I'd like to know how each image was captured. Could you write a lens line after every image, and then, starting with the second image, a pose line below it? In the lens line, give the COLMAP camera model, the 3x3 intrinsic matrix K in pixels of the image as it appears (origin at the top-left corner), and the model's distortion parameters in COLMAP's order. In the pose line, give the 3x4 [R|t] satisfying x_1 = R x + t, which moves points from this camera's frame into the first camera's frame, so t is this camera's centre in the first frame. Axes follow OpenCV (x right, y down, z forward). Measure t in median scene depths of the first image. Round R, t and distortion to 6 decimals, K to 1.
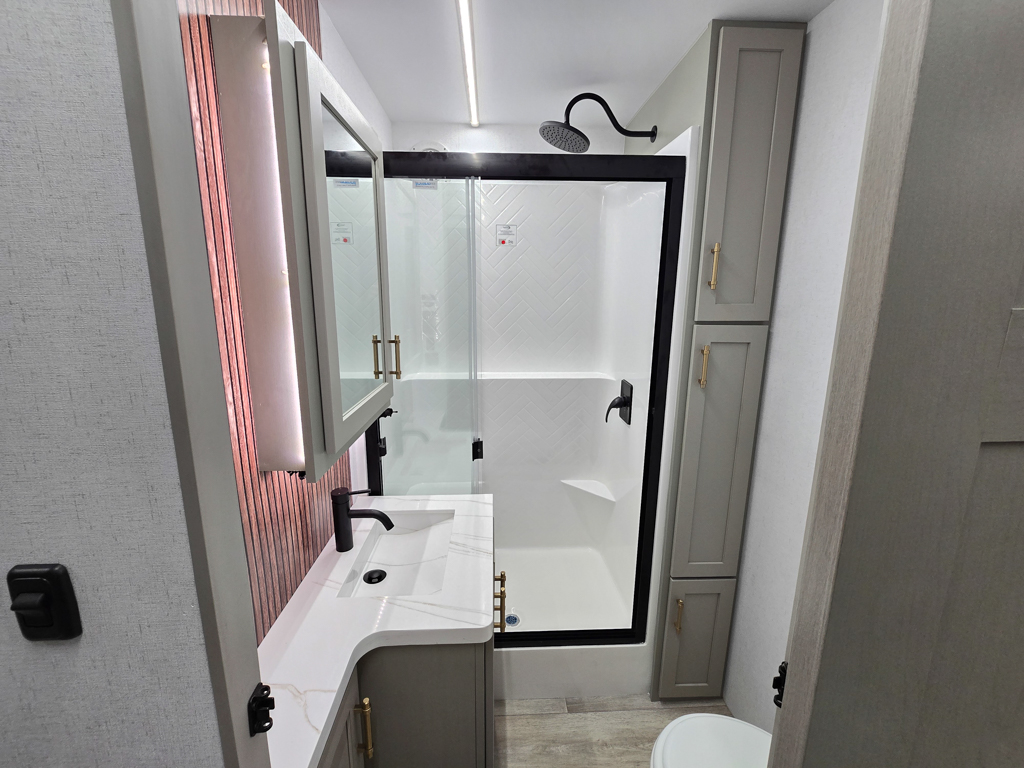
lens RADIAL K [[419.6, 0, 511.1], [0, 419.6, 376.2], [0, 0, 1]] dist [-0.000921, 0.000375]
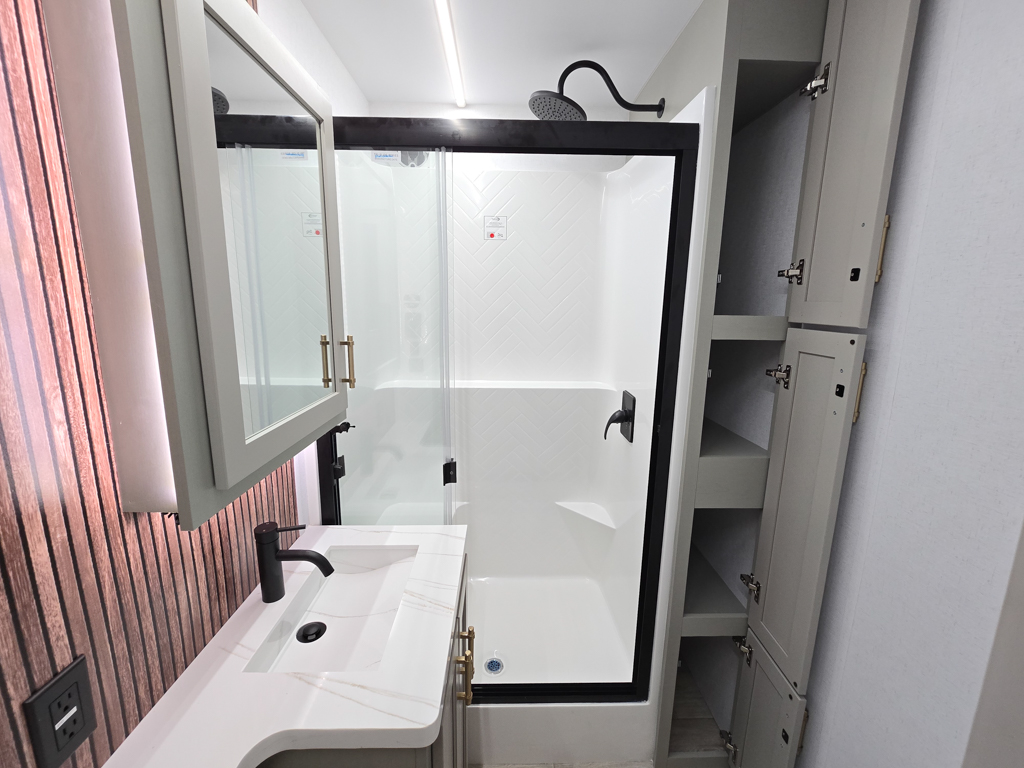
lens RADIAL K [[419.6, 0, 511.1], [0, 419.6, 376.2], [0, 0, 1]] dist [-0.000921, 0.000375]
pose [[0.999803, 0.010907, -0.016569, 0.061578], [-0.011198, 0.999784, -0.017536, -0.005690], [0.016375, 0.017718, 0.999709, 0.168263]]
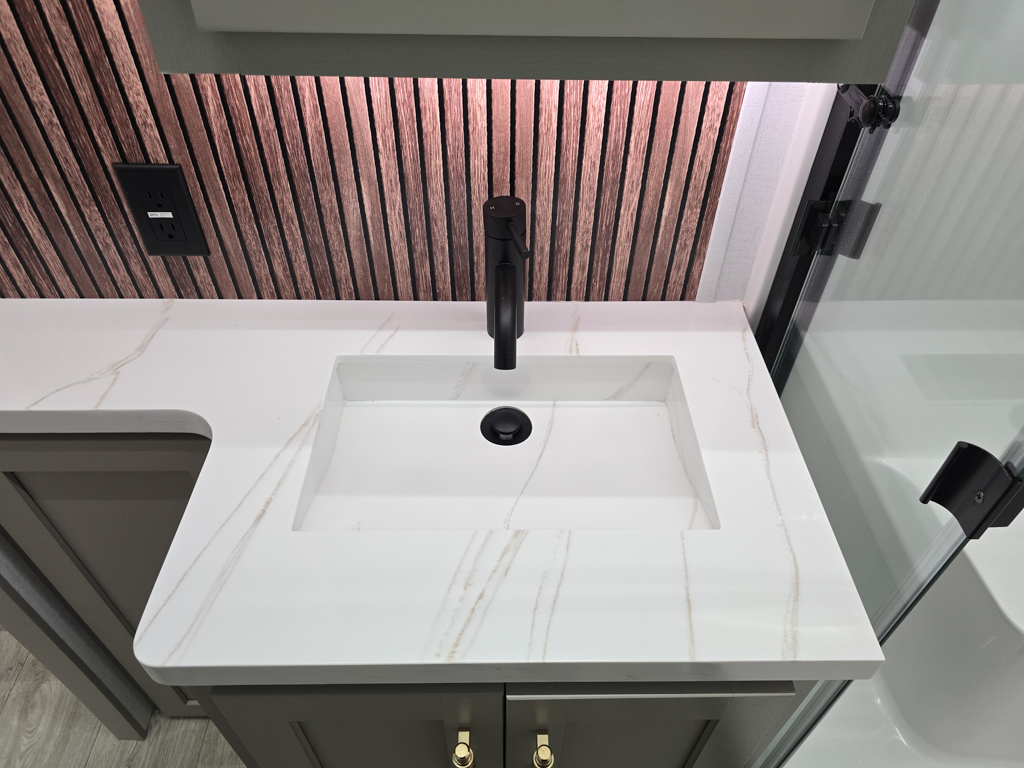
lens RADIAL K [[691.8, 0, 512.0], [0, 691.8, 384.0], [0, 0, 1]] dist [-0.003780, -0.005460]
pose [[-0.021462, 0.708409, -0.705476, 0.137489], [-0.213701, 0.686079, 0.695433, -0.051188], [0.976663, 0.165687, 0.136663, 0.804944]]
